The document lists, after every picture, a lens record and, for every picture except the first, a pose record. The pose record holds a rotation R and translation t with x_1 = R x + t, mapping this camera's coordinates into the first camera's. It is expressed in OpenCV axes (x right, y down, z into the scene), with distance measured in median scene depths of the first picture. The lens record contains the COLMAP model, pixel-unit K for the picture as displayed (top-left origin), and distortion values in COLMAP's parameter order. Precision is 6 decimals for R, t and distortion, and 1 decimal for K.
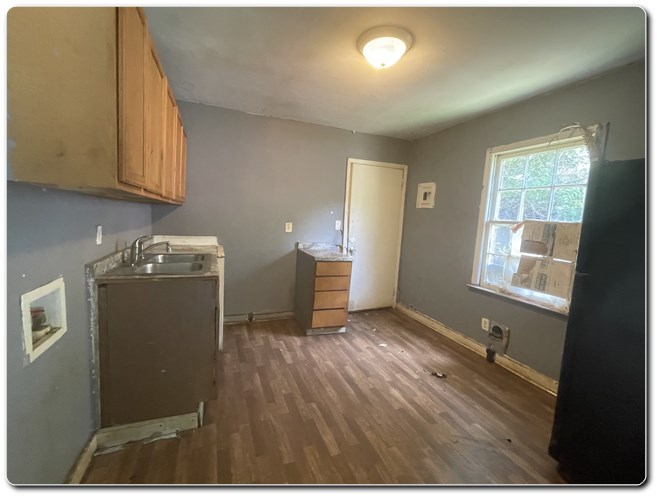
lens RADIAL K [[266.5, 0, 328.4], [0, 266.5, 245.7], [0, 0, 1]] dist [0.000018, -0.000450]
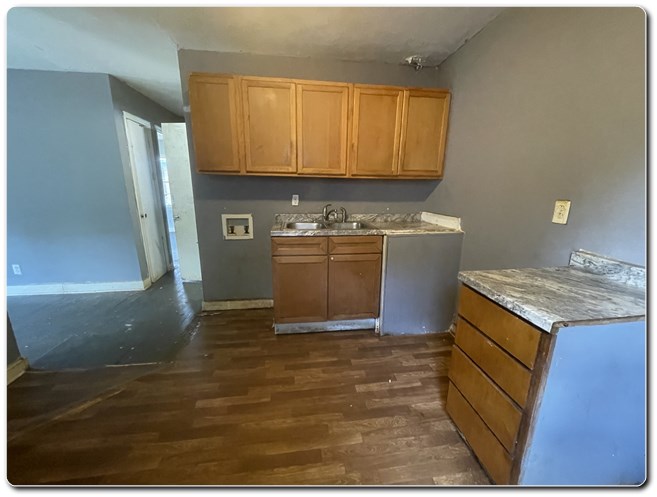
lens RADIAL K [[266.5, 0, 330.4], [0, 266.5, 249.1], [0, 0, 1]] dist [0.000018, -0.000450]
pose [[-0.251334, 0.163195, -0.954043, 0.491851], [-0.129936, 0.971072, 0.200338, -0.064826], [0.959139, 0.174316, -0.222858, 0.992234]]
